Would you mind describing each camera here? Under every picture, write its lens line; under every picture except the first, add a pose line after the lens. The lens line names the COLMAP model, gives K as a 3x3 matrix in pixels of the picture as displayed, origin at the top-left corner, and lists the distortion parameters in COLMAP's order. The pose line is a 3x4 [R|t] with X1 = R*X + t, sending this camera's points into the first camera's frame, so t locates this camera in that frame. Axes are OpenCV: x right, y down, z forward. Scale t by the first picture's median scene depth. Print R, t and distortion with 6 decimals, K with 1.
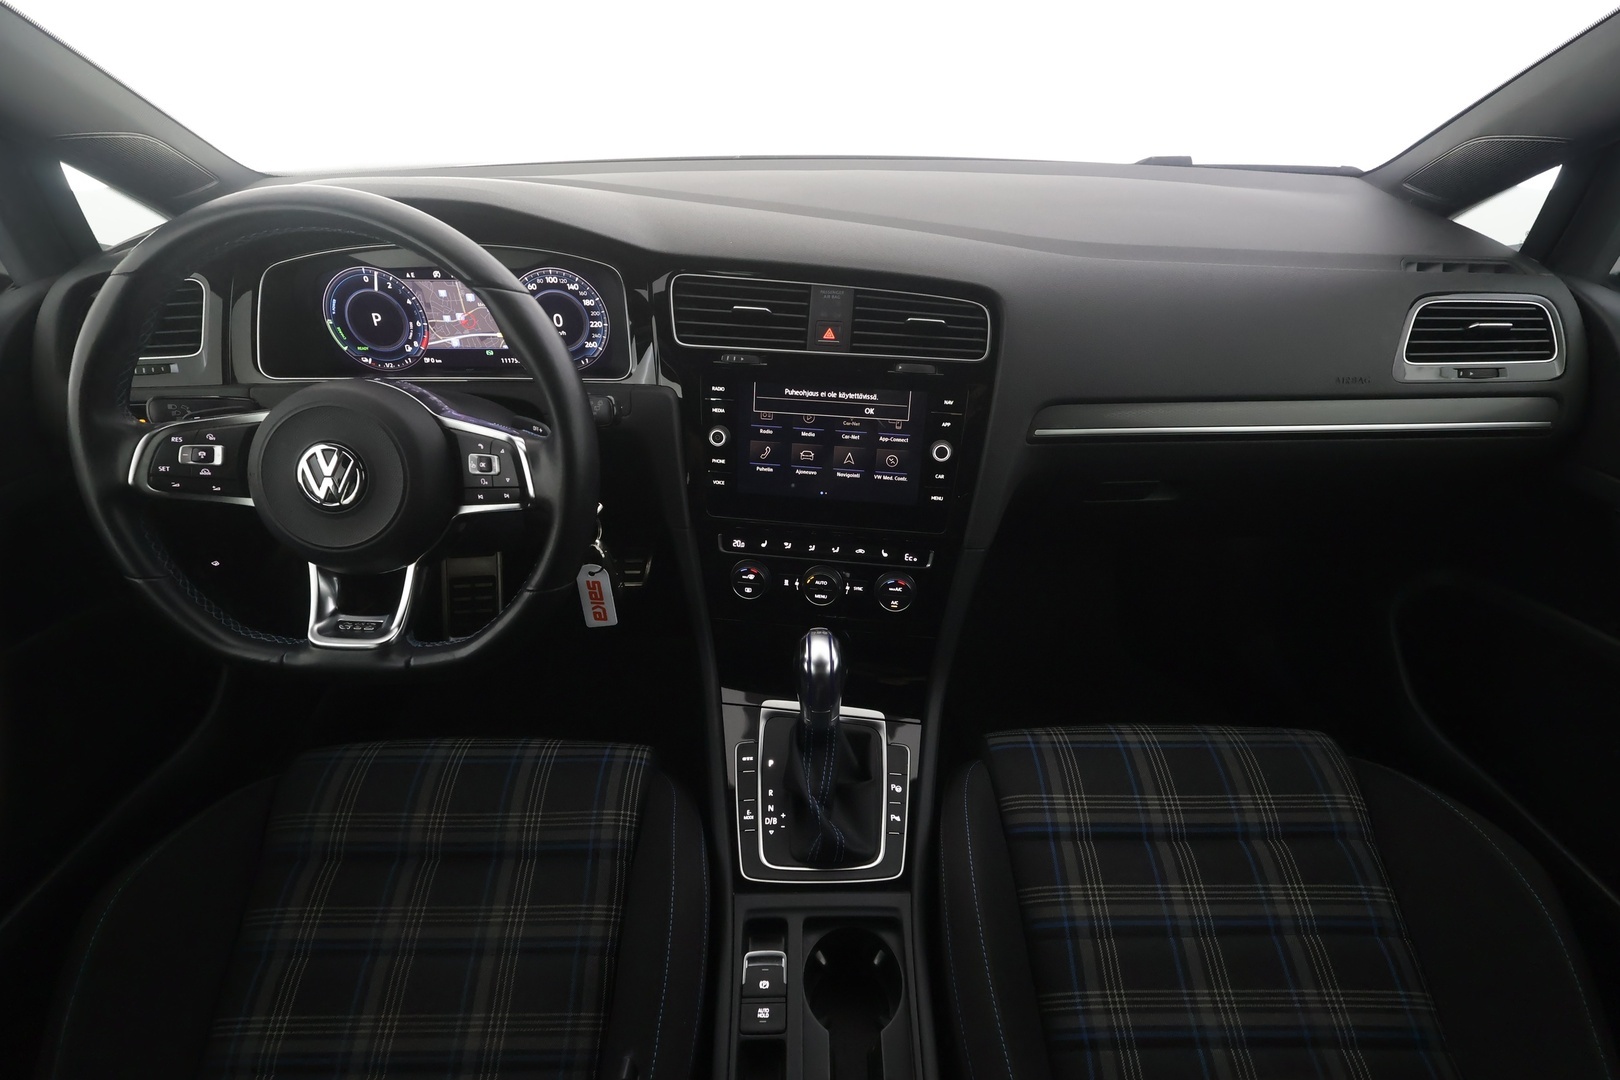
lens RADIAL K [[755.6, 0, 808.8], [0, 755.6, 541.9], [0, 0, 1]] dist [0.003904, 0.000753]
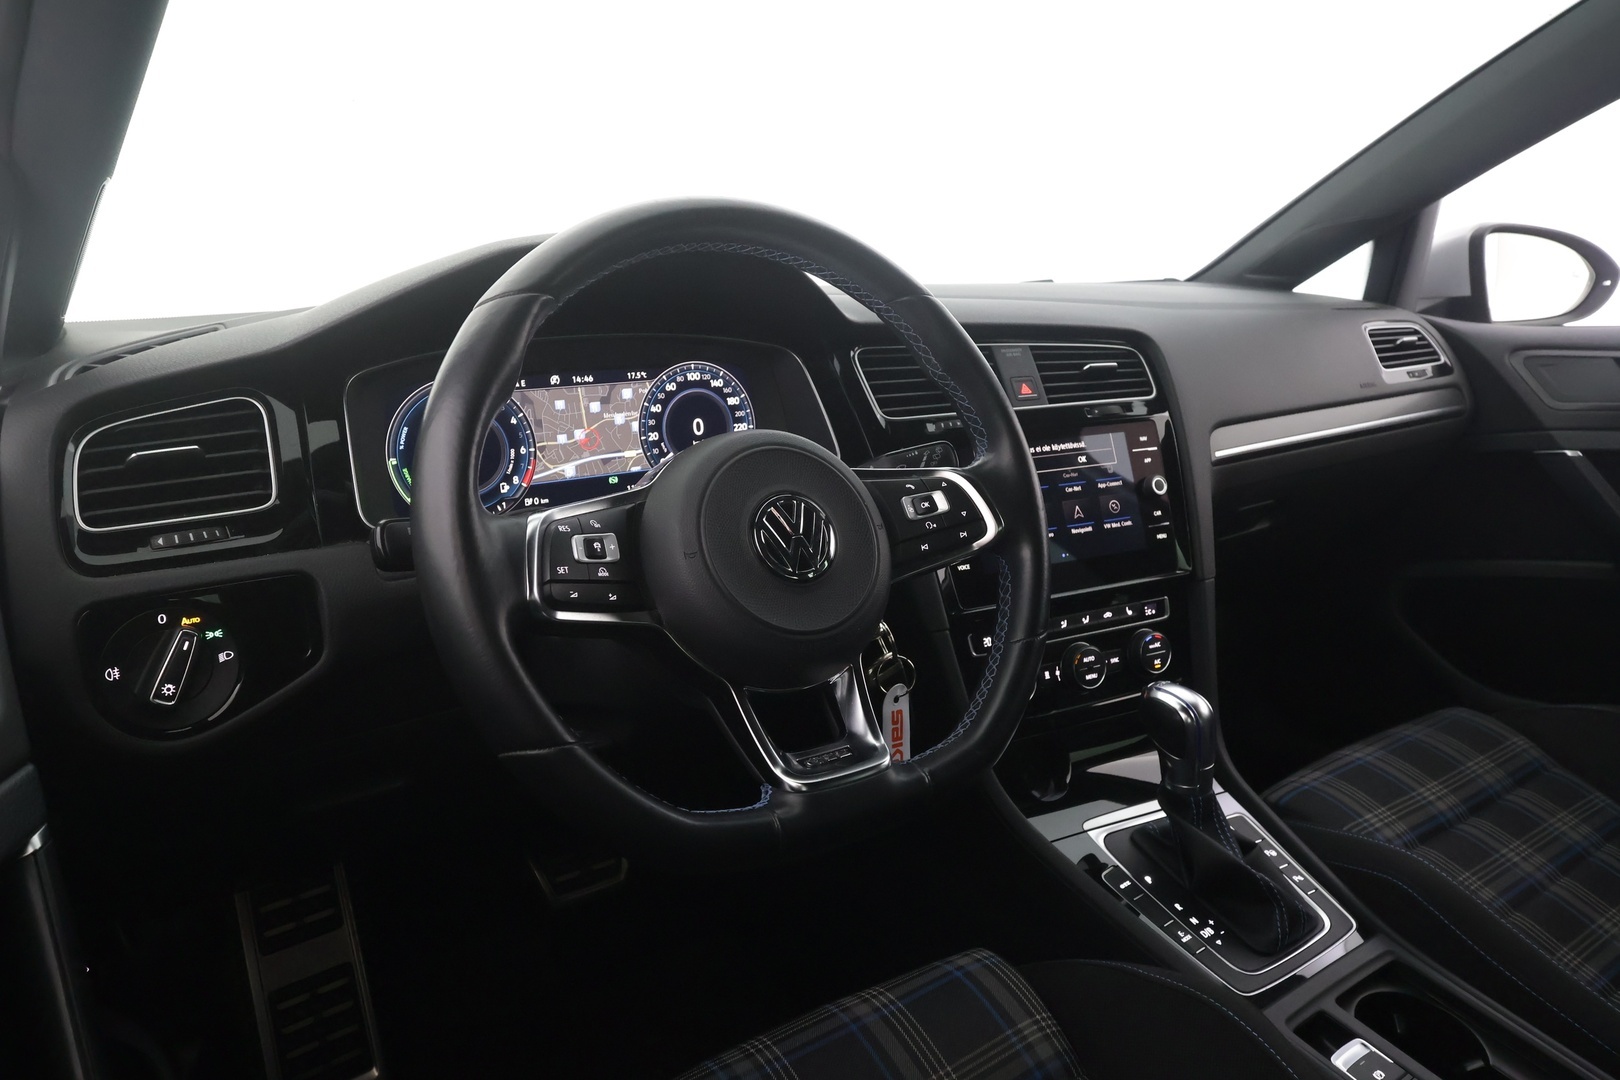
lens RADIAL K [[1062.6, 0, 807.2], [0, 1062.6, 541.1], [0, 0, 1]] dist [0.007072, 0.002654]
pose [[0.831763, -0.151306, 0.534114, -0.858766], [0.333449, 0.905404, -0.262785, 0.140966], [-0.443828, 0.396674, 0.803534, 0.121484]]
